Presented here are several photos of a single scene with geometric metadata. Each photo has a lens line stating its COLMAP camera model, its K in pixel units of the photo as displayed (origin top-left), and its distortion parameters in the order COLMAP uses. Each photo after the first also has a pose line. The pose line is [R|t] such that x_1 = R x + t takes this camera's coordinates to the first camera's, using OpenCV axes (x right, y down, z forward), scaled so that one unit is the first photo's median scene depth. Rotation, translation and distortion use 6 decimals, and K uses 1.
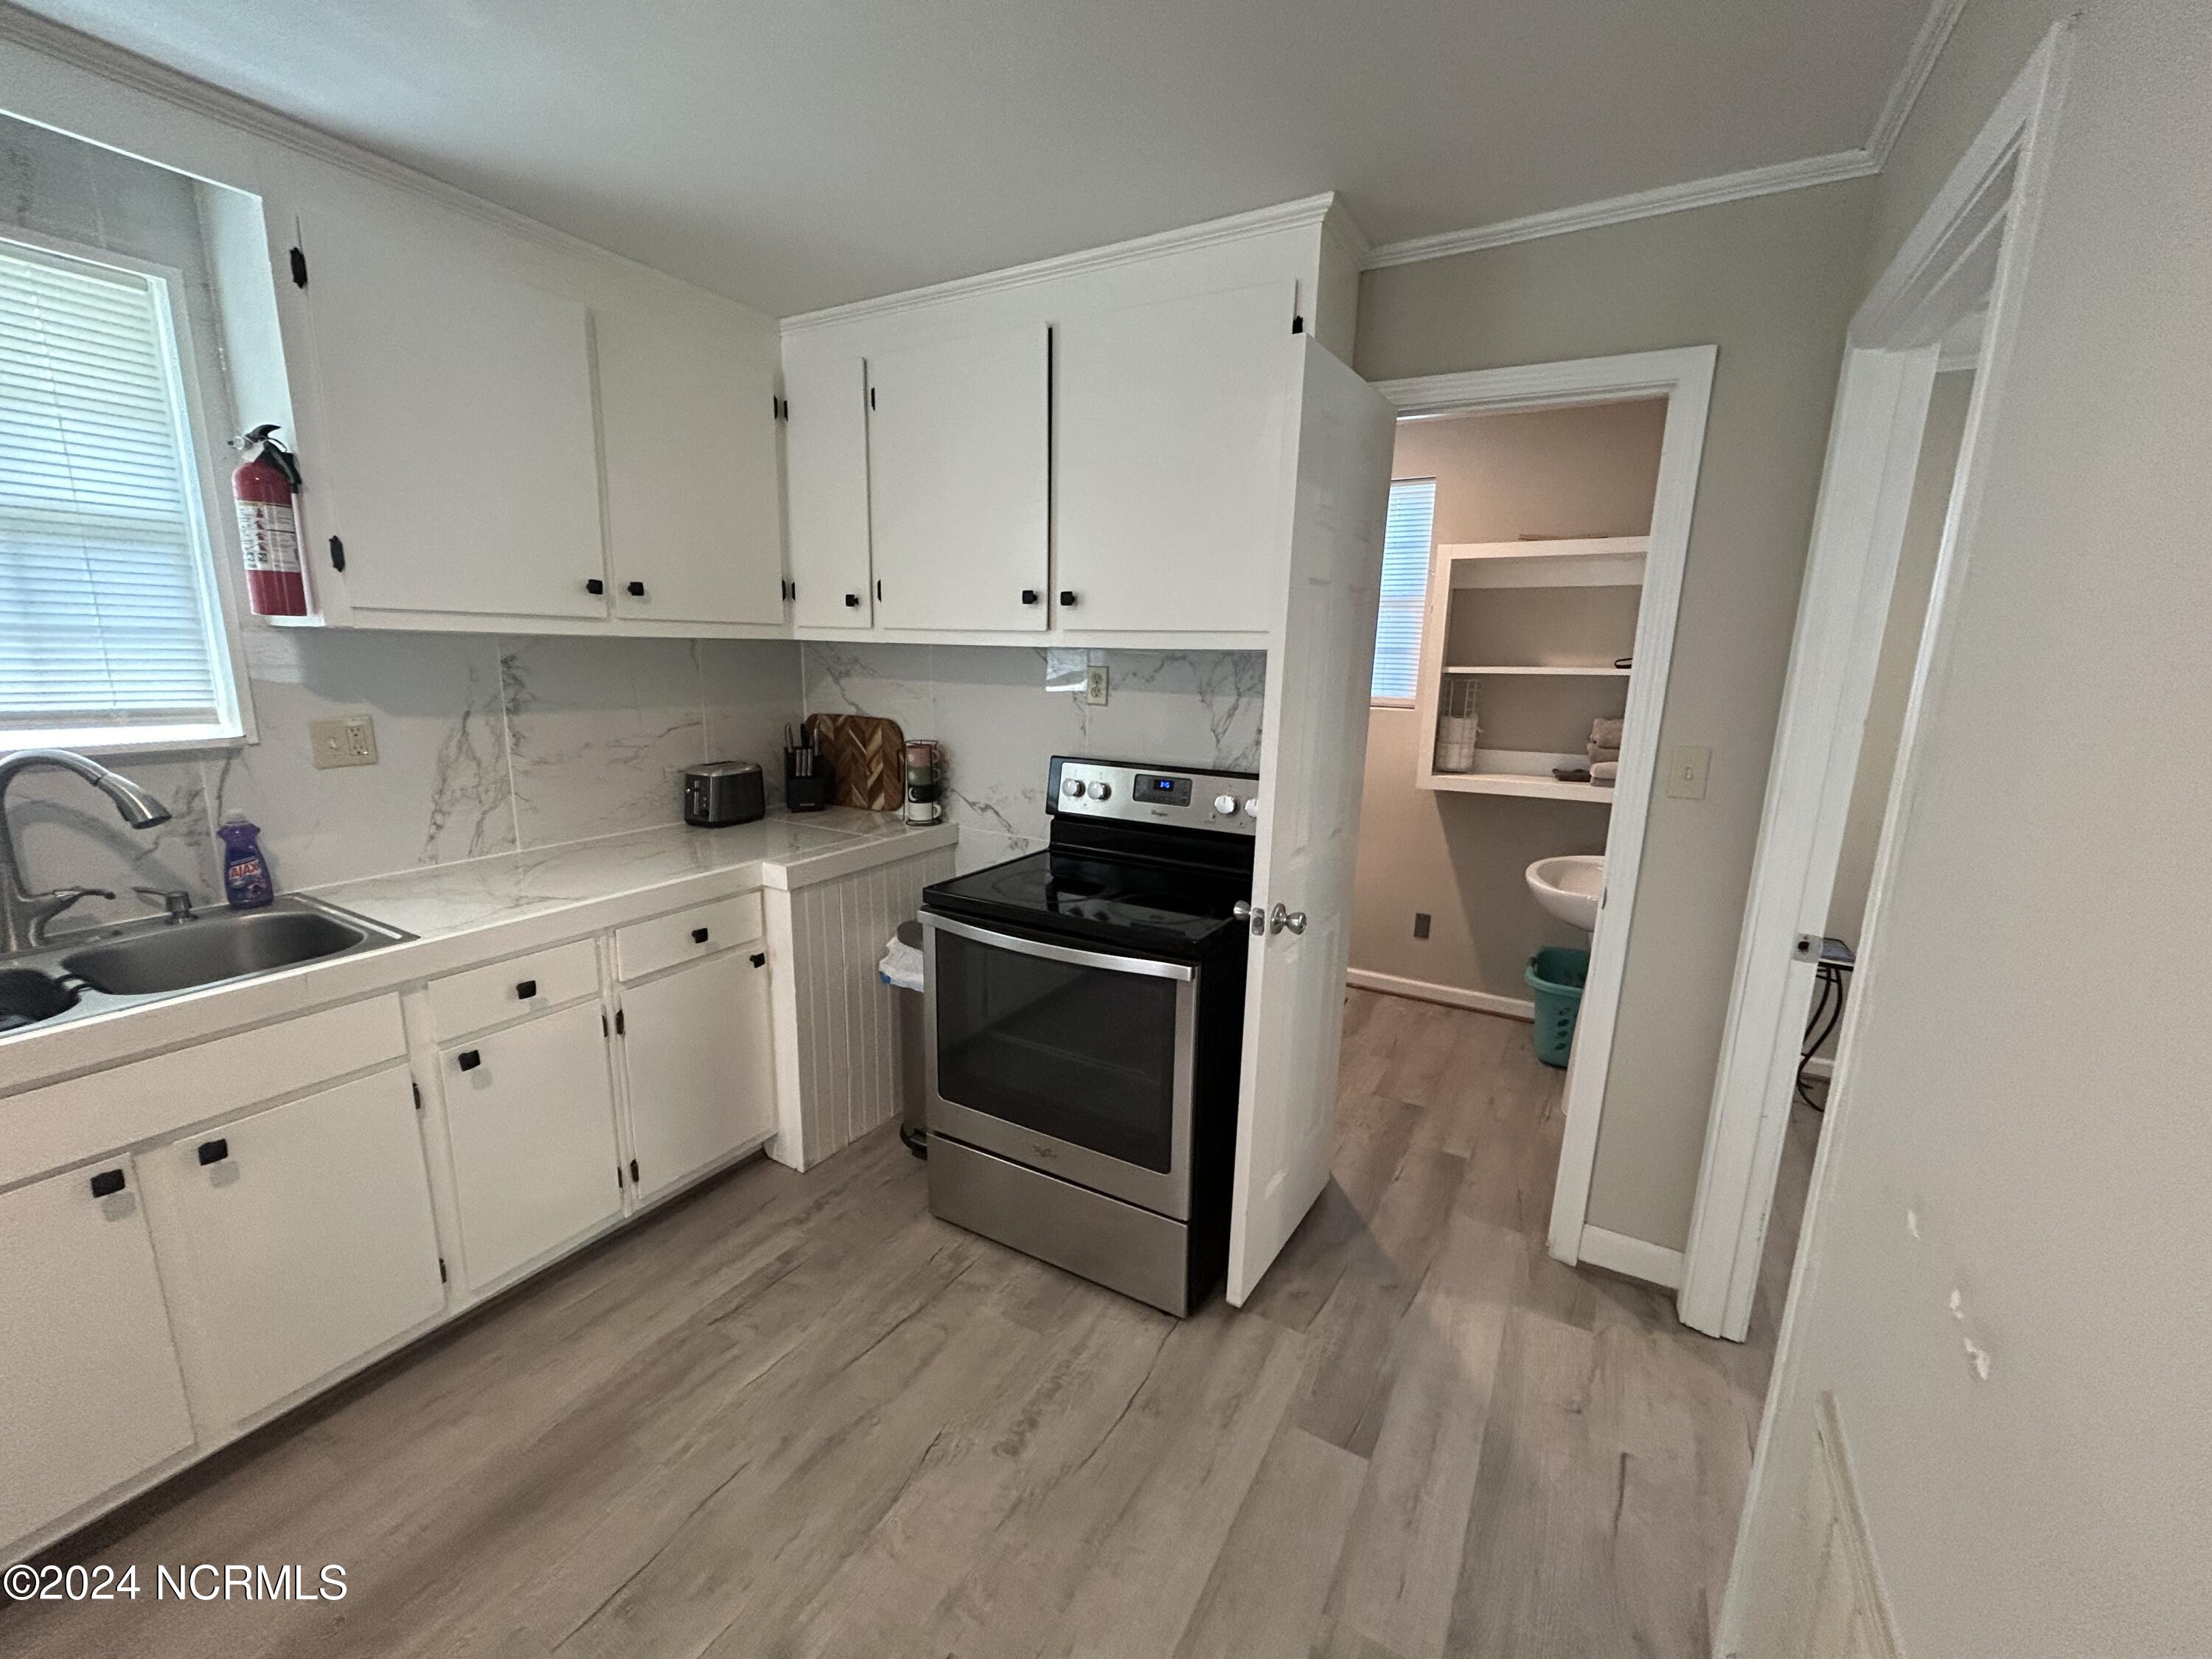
lens RADIAL K [[891.8, 0, 1111.0], [0, 891.8, 825.1], [0, 0, 1]] dist [-0.002564, -0.000340]
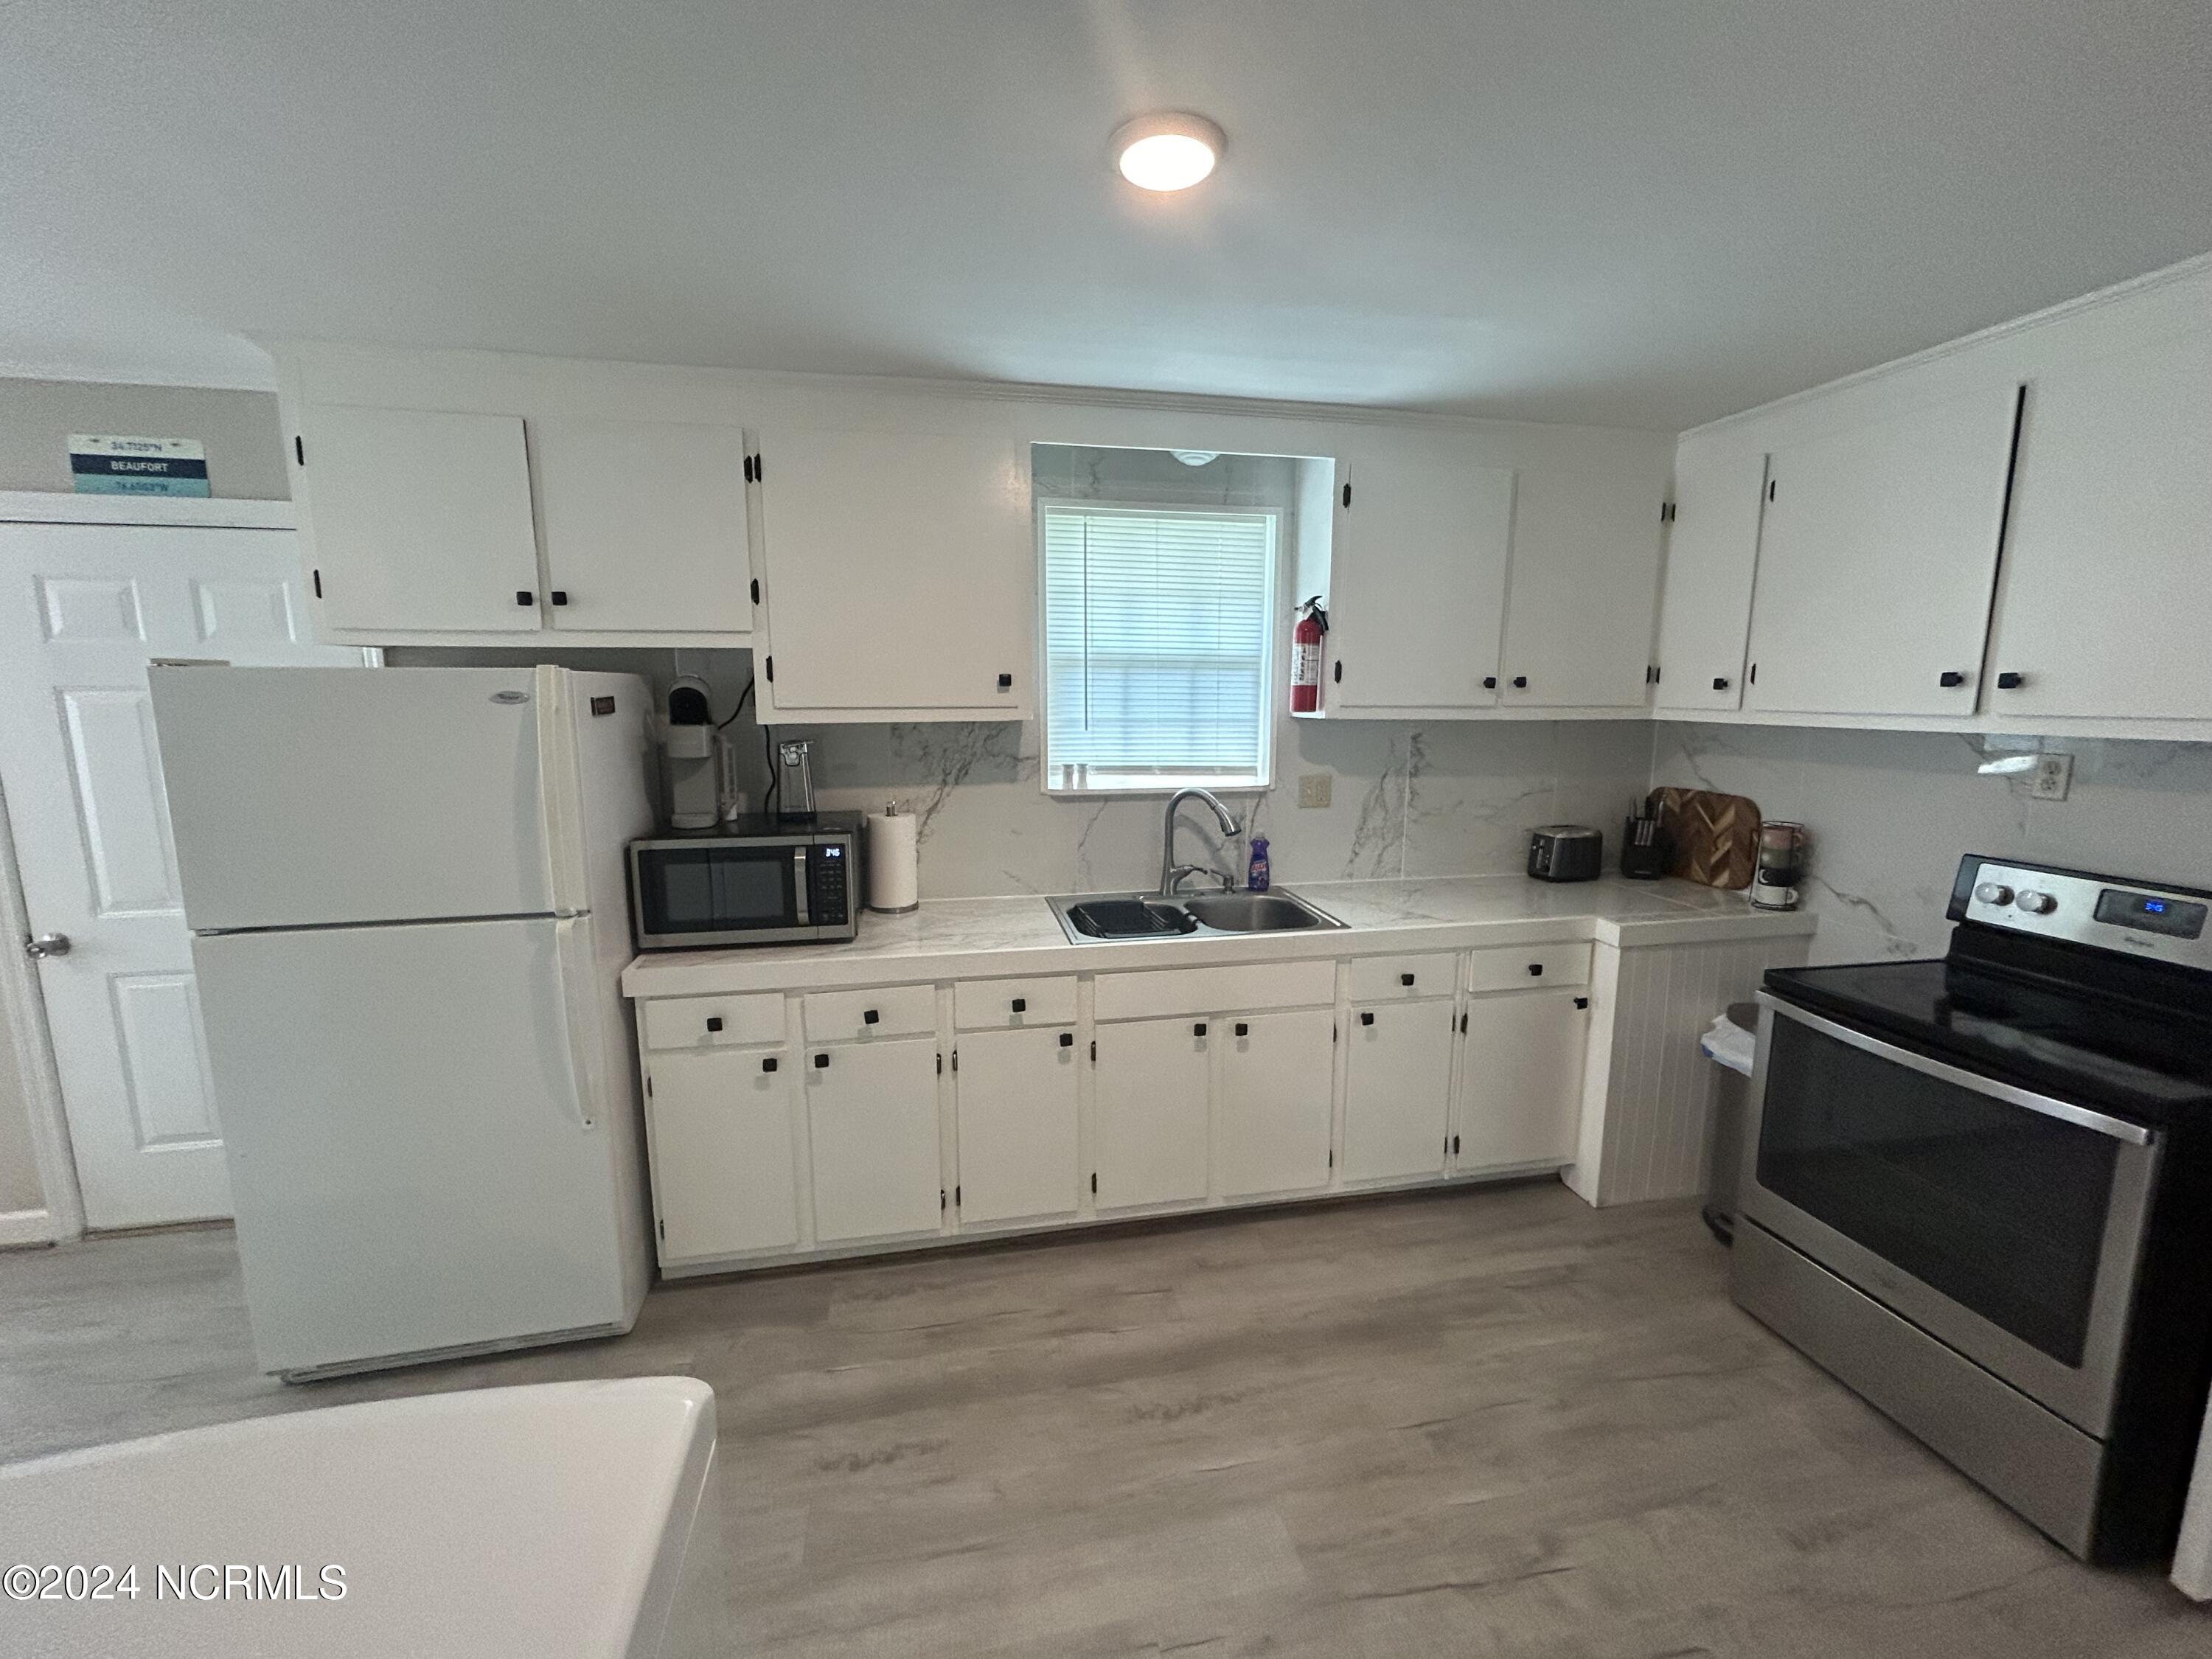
lens RADIAL K [[892.4, 0, 1103.6], [0, 892.4, 827.0], [0, 0, 1]] dist [-0.002037, 0.000333]
pose [[0.654412, 0.093049, -0.750391, 0.036899], [-0.136373, 0.990650, 0.003911, 0.008126], [0.743739, 0.099774, 0.660983, -0.221788]]
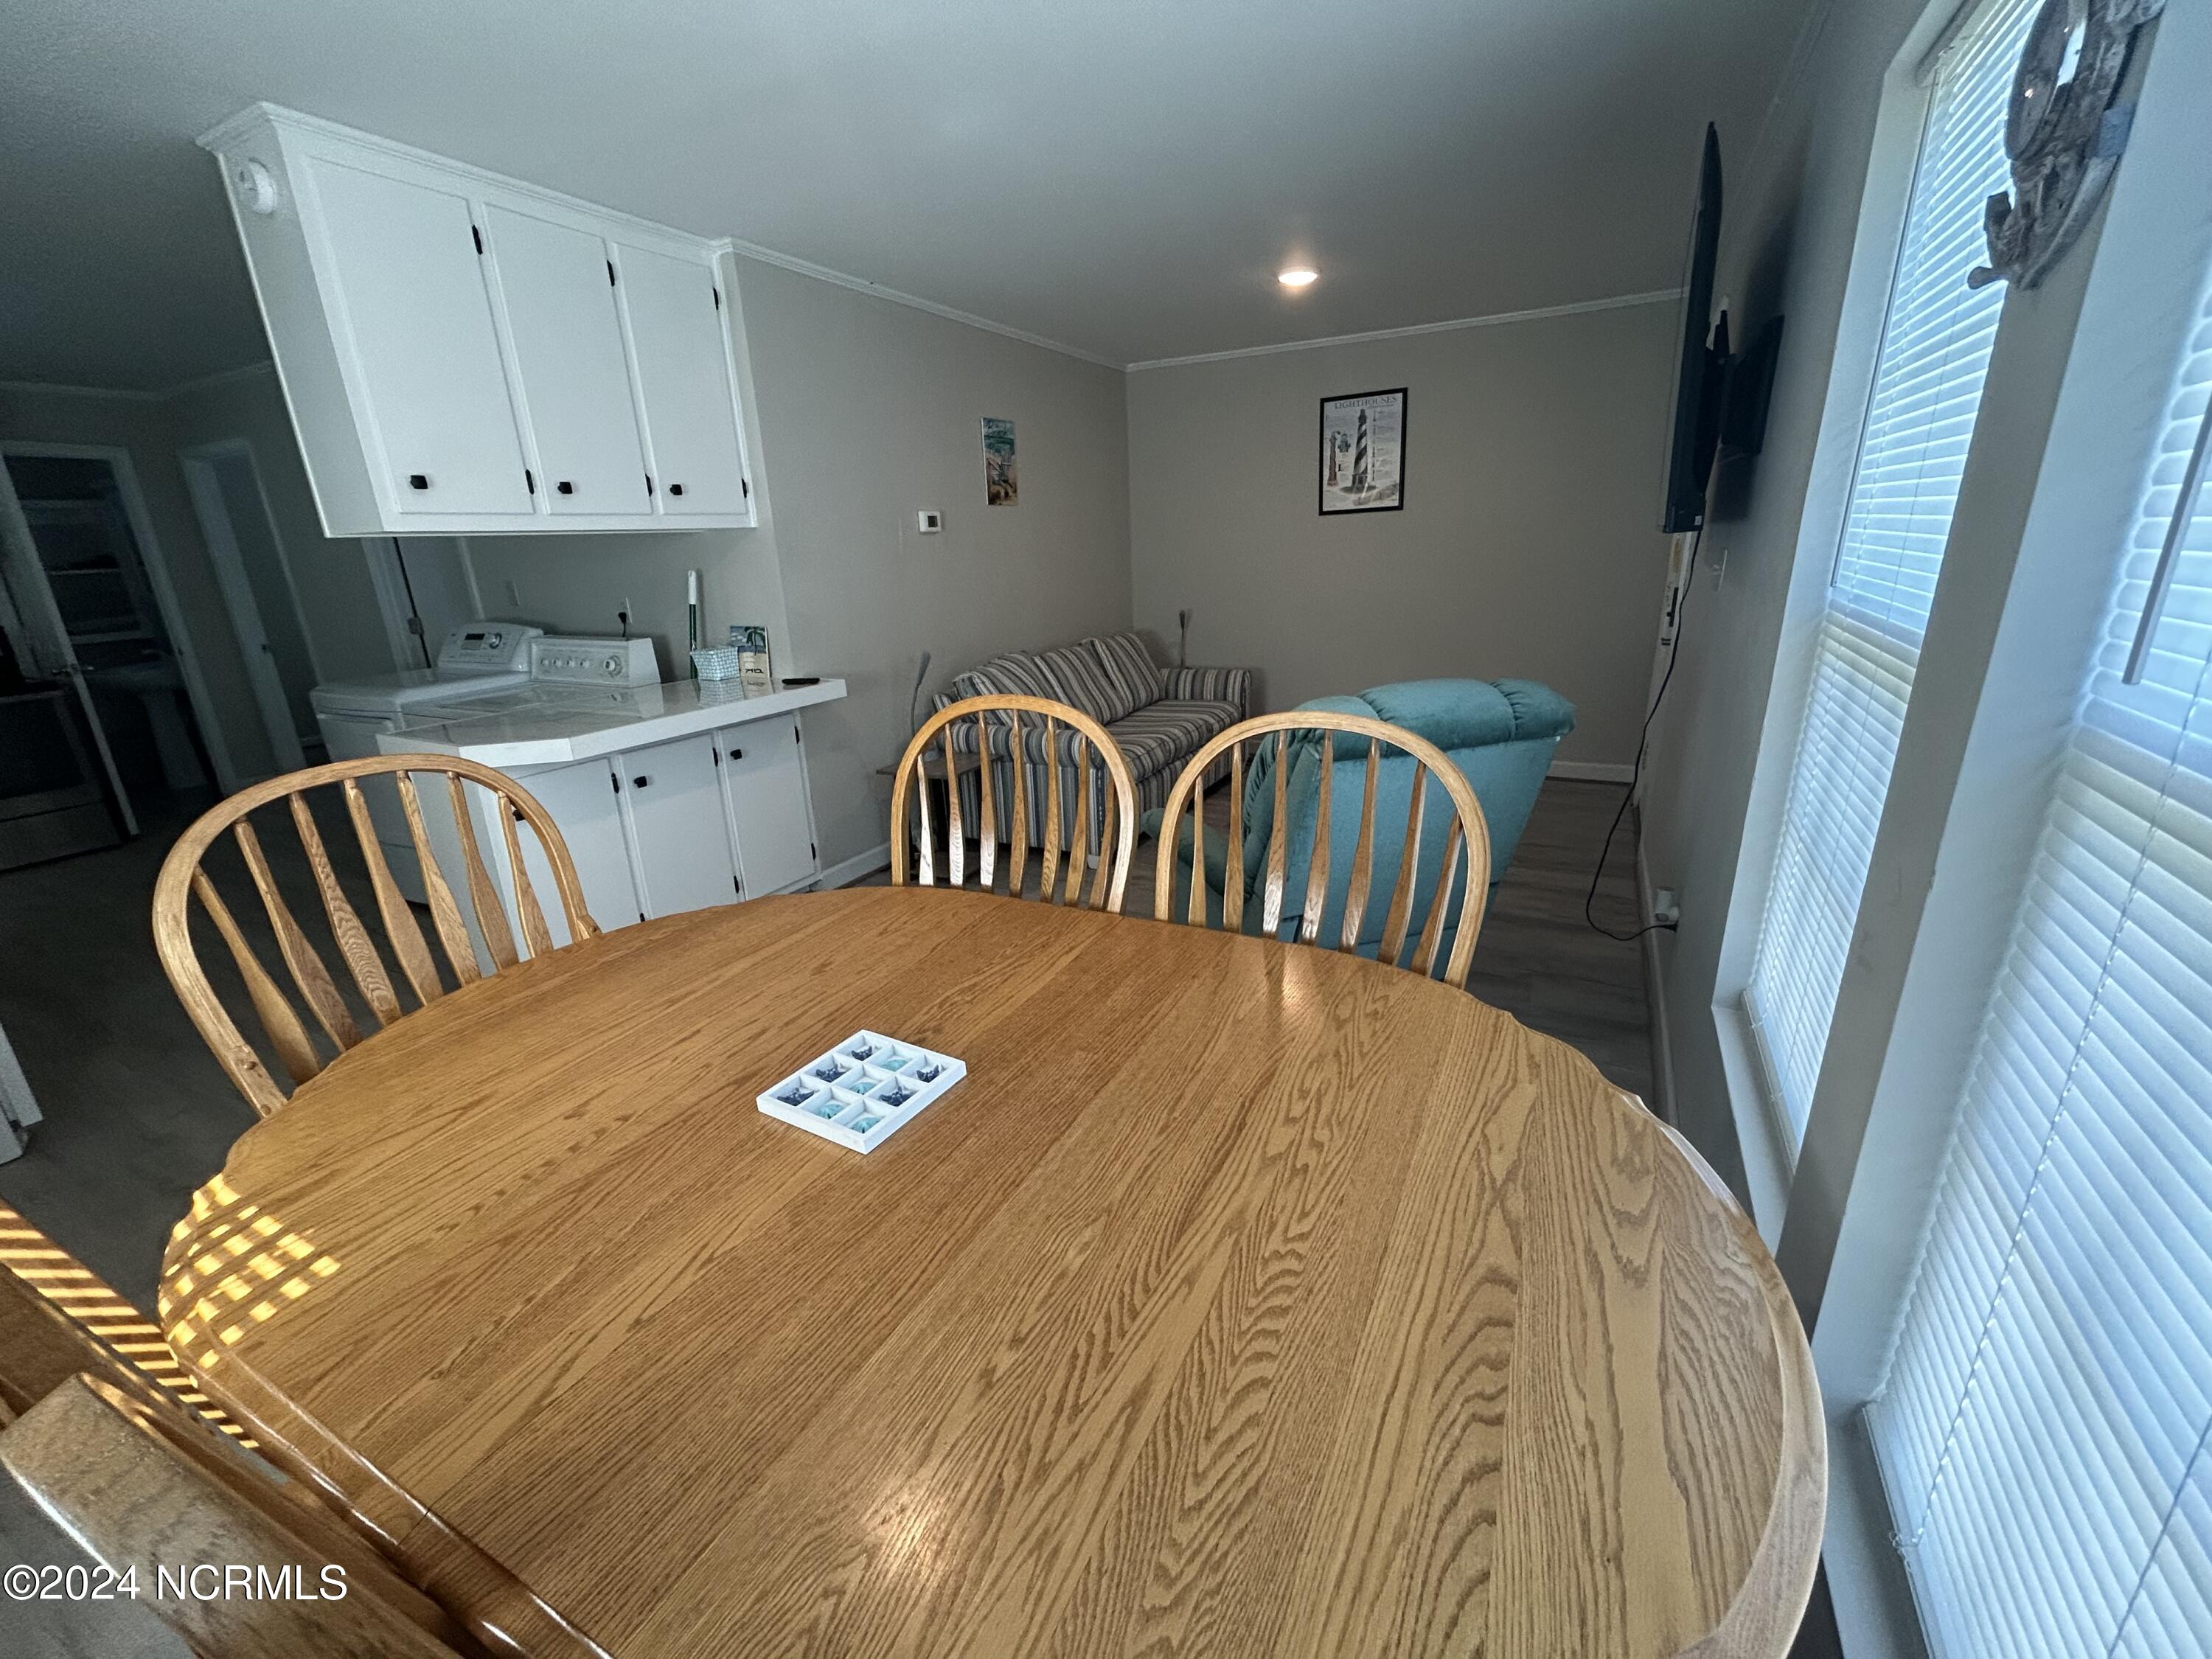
lens RADIAL K [[900.0, 0, 1104.0], [0, 900.0, 827.6], [0, 0, 1]] dist [-0.000903, 0.001247]
pose [[-0.020251, -0.324601, 0.945634, -1.865571], [0.235037, 0.917775, 0.320072, 0.294742], [-0.971776, 0.228740, 0.057708, -1.435683]]
